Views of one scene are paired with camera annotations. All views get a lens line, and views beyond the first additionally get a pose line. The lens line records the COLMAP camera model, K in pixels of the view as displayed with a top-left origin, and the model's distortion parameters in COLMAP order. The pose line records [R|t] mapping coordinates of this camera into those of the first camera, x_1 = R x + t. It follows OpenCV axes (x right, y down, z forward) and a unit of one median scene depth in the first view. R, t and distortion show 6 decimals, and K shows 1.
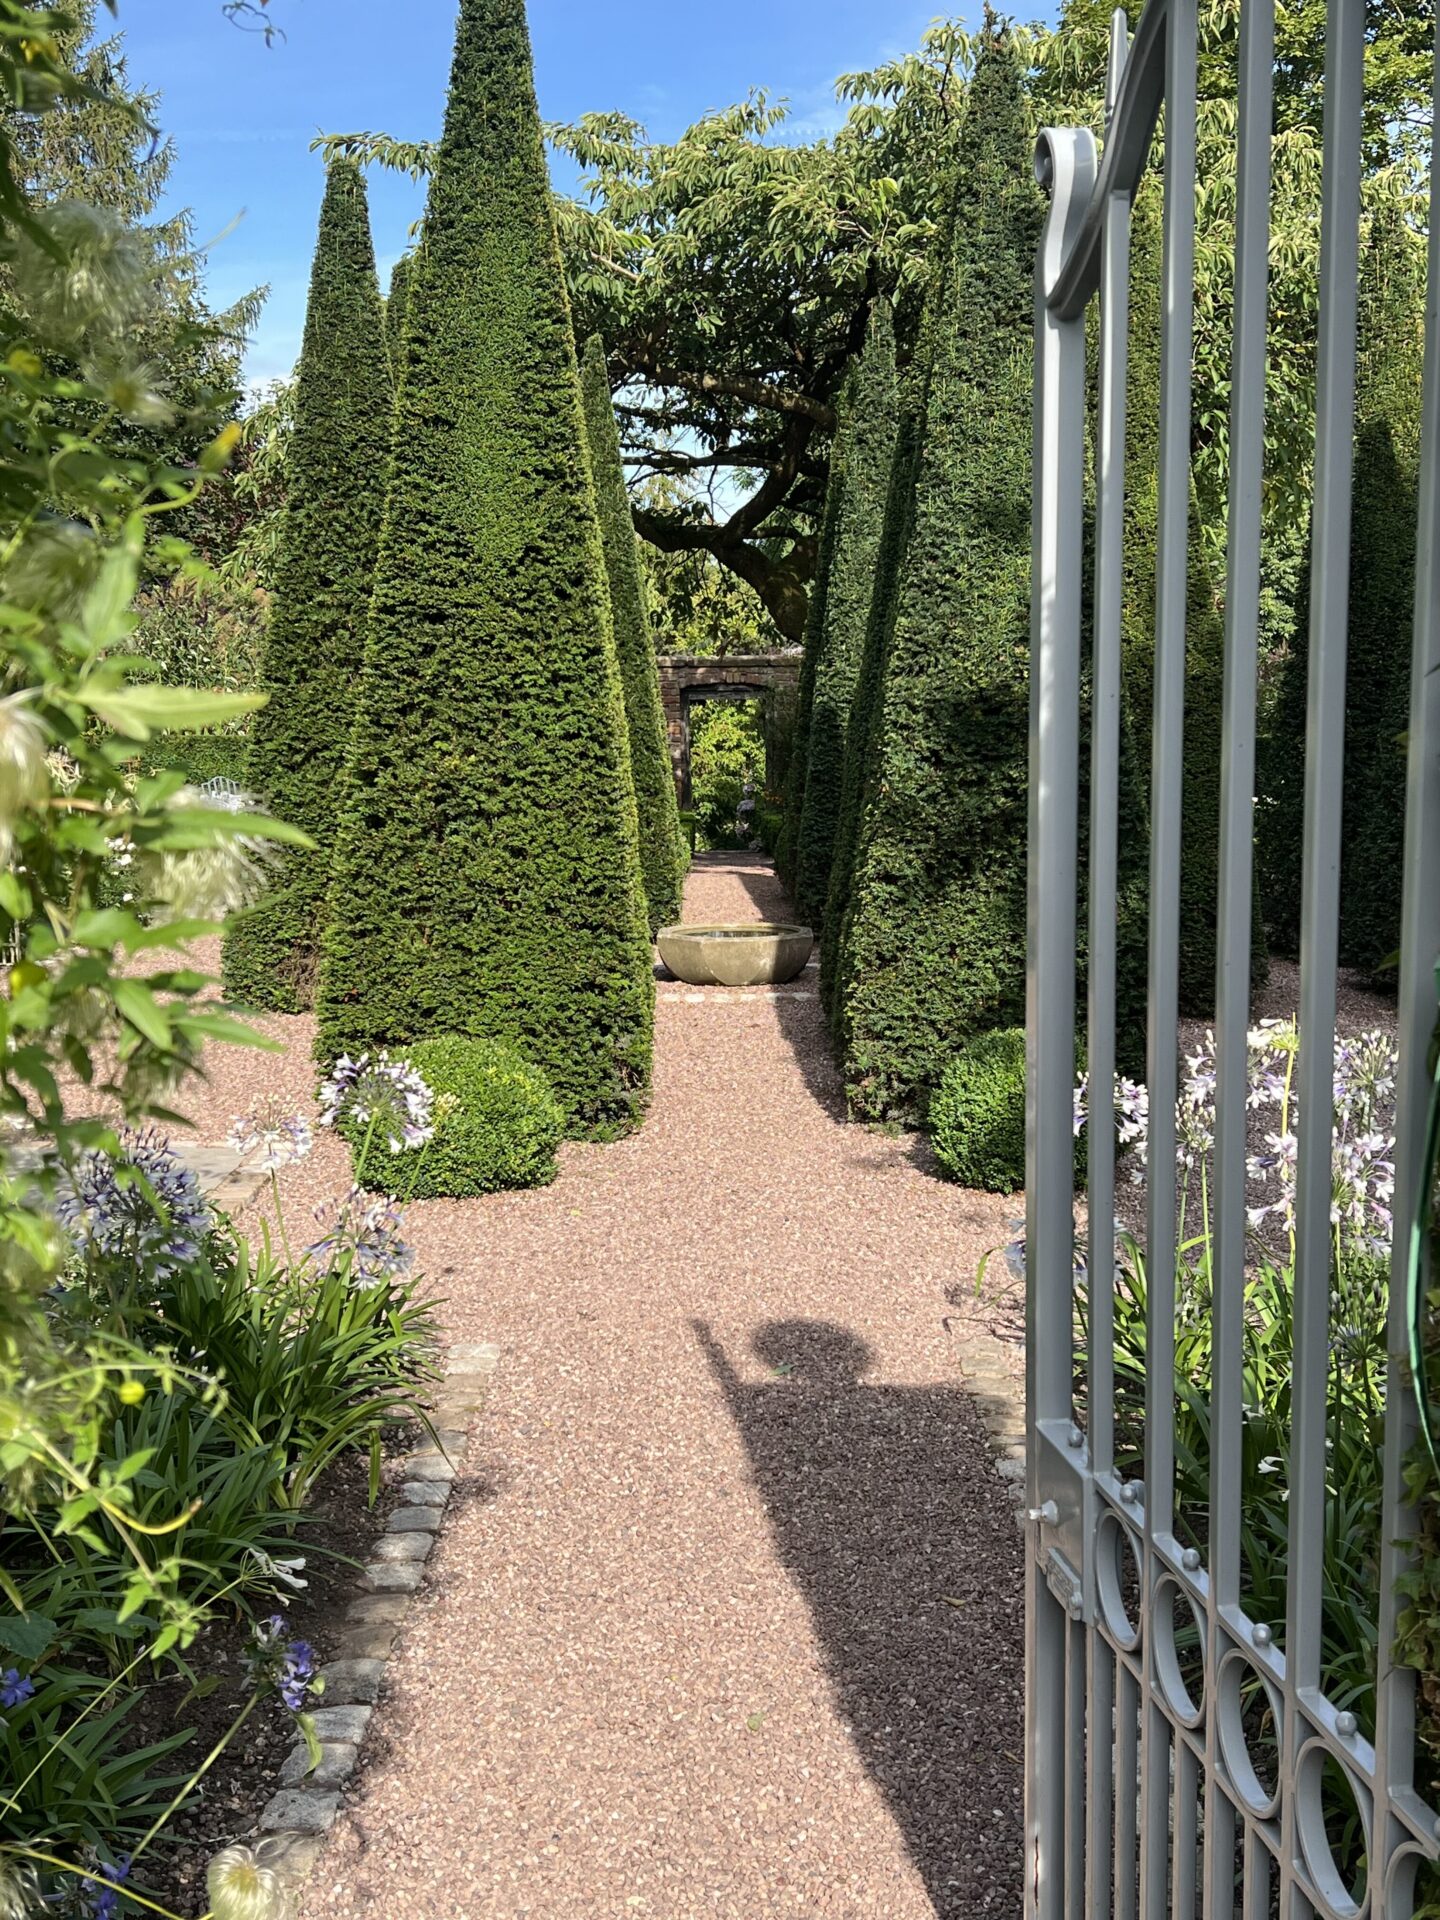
lens RADIAL K [[2102.4, 0, 730.1], [0, 2102.4, 974.4], [0, 0, 1]] dist [0.077268, 0.000000]
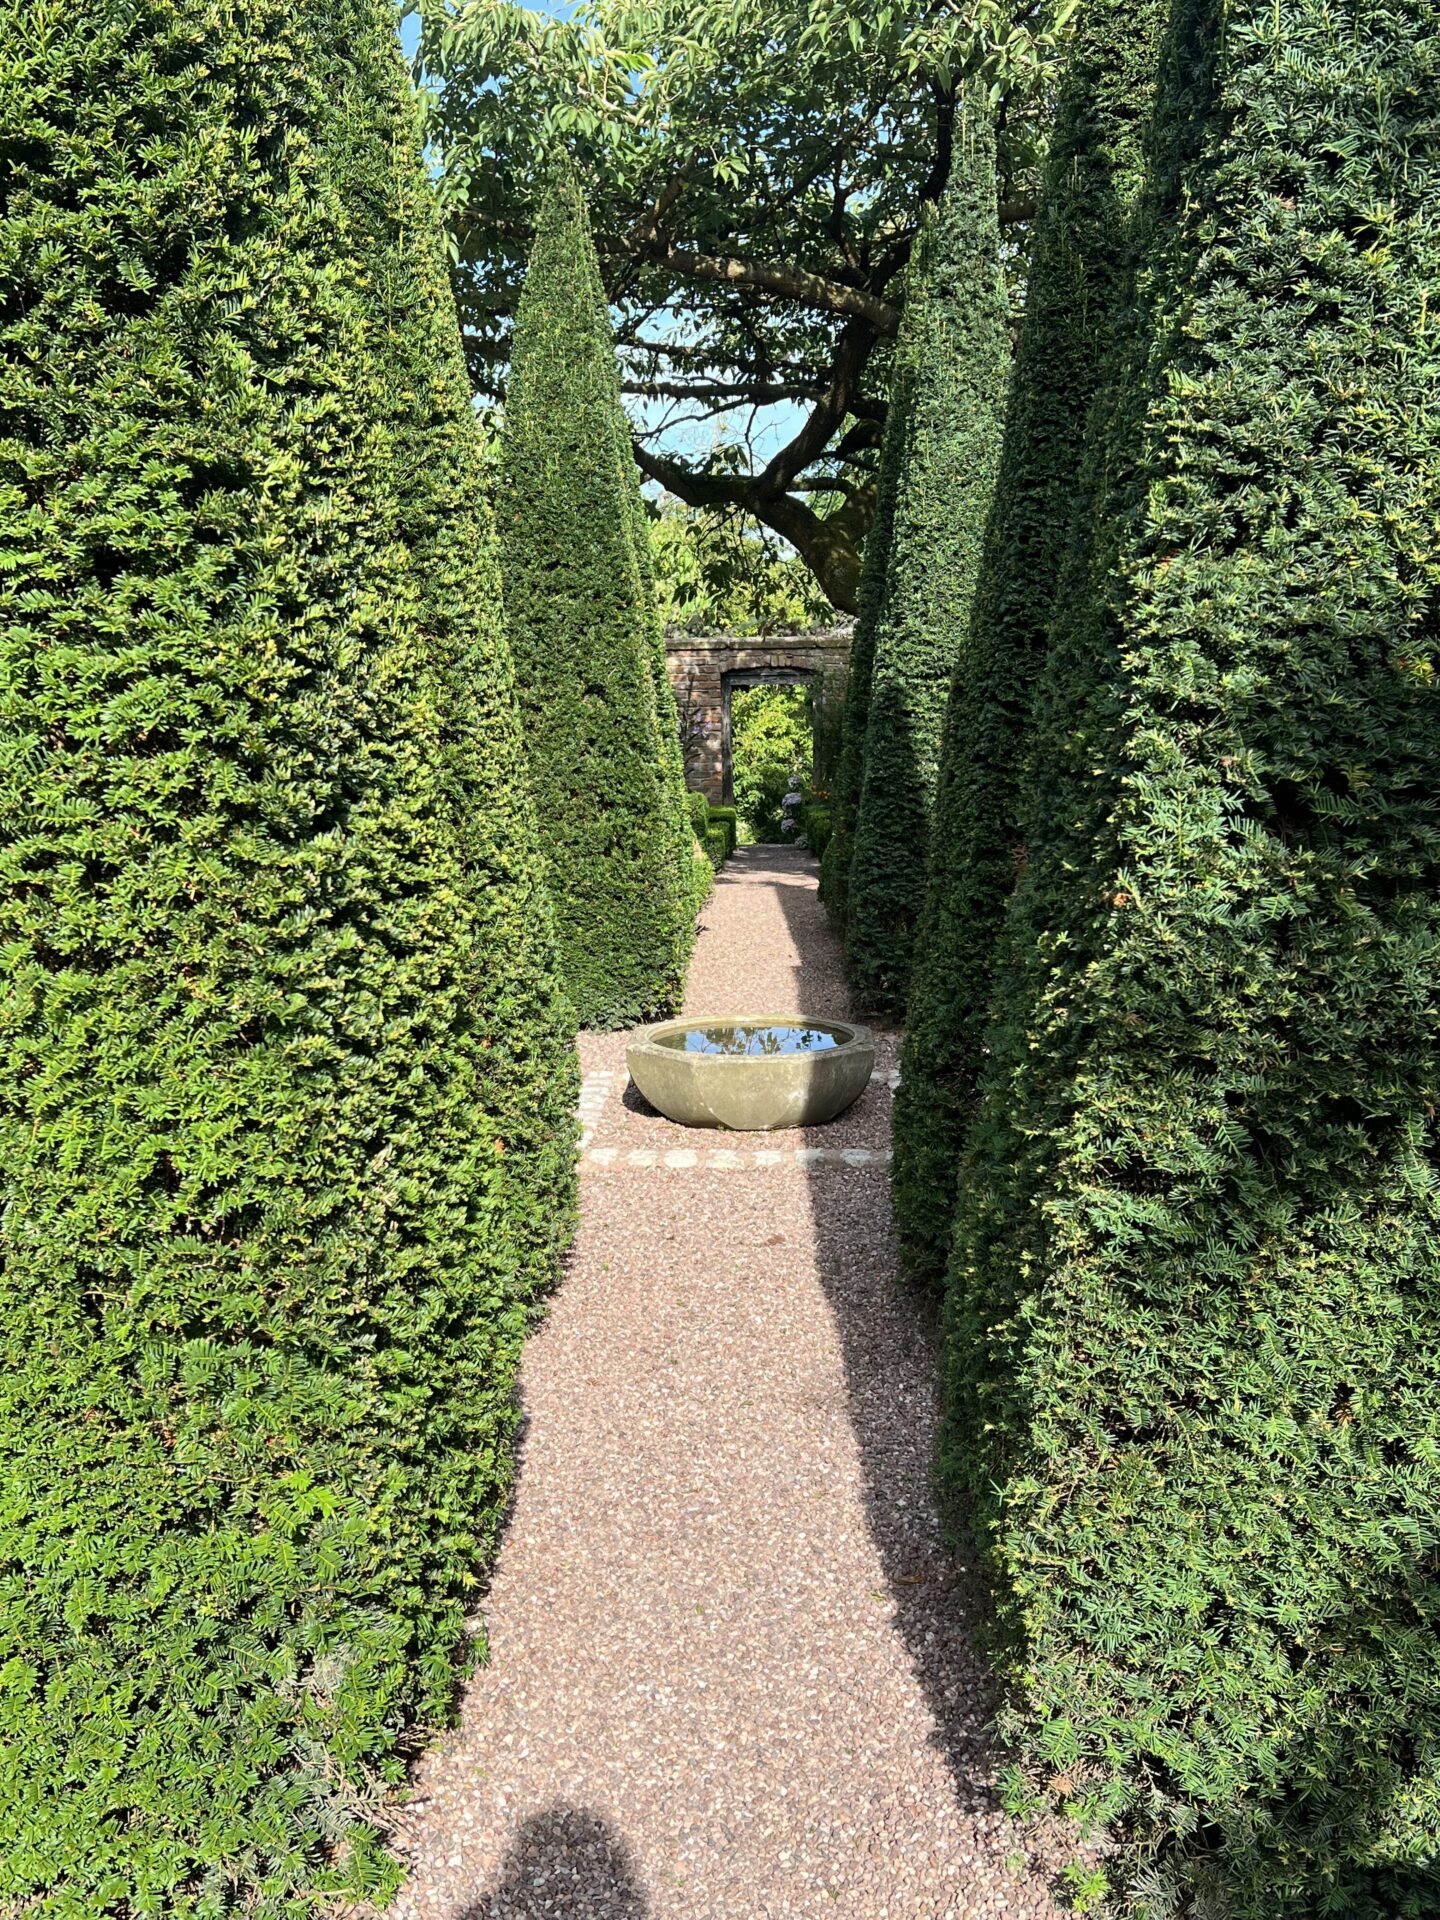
lens RADIAL K [[1787.1, 0, 701.1], [0, 1787.1, 954.0], [0, 0, 1]] dist [0.018388, 0.000000]
pose [[0.998823, 0.003836, -0.048351, 0.020970], [-0.003054, 0.999863, 0.016247, -0.084326], [0.048407, -0.016080, 0.998698, 0.720209]]
